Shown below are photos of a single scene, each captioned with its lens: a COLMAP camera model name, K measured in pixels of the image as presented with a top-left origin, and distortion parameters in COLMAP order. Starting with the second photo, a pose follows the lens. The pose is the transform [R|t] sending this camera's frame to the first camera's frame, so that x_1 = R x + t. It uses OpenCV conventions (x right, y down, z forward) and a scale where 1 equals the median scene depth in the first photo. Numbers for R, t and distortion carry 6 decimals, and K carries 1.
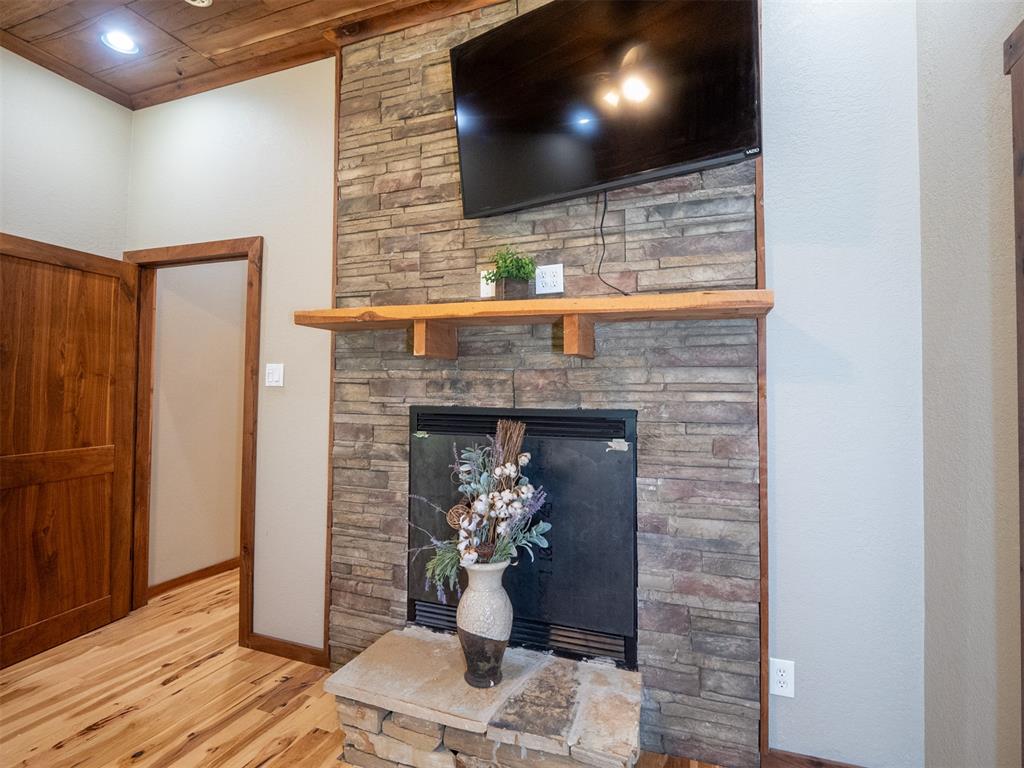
lens RADIAL K [[506.9, 0, 524.3], [0, 506.9, 372.5], [0, 0, 1]] dist [-0.010462, -0.001211]
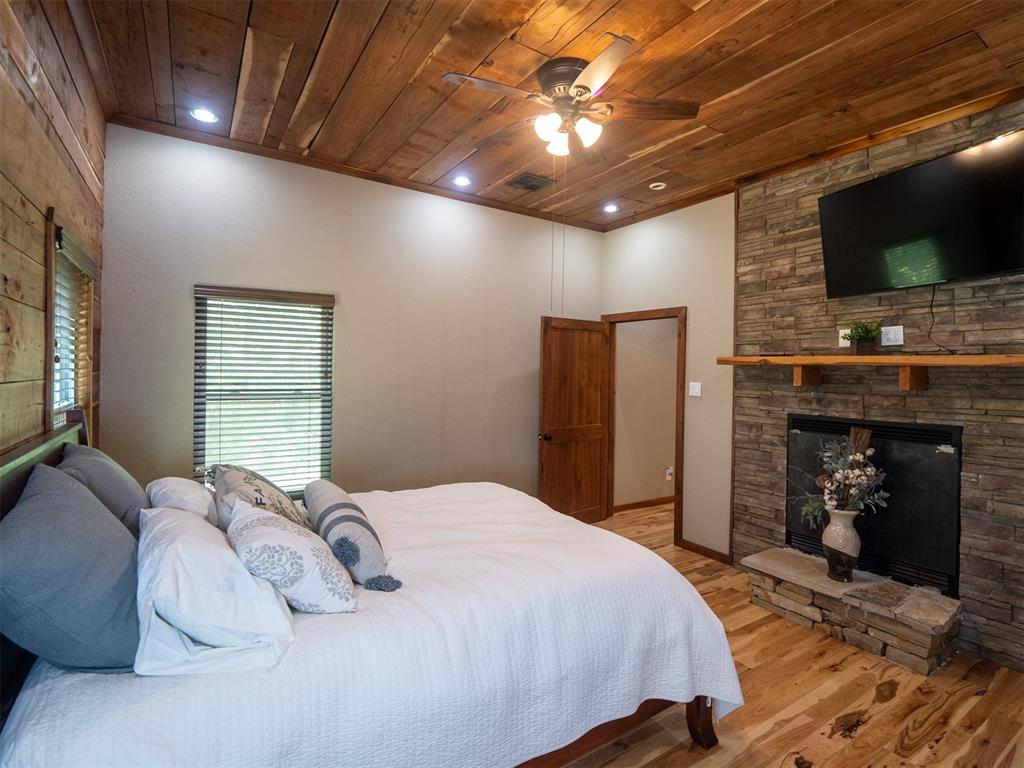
lens RADIAL K [[506.9, 0, 522.4], [0, 506.9, 373.7], [0, 0, 1]] dist [-0.010462, -0.001211]
pose [[0.802047, 0.006868, -0.597221, 0.059980], [0.011470, 0.999572, 0.026900, -0.118372], [0.597151, -0.028425, 0.801625, -0.827883]]
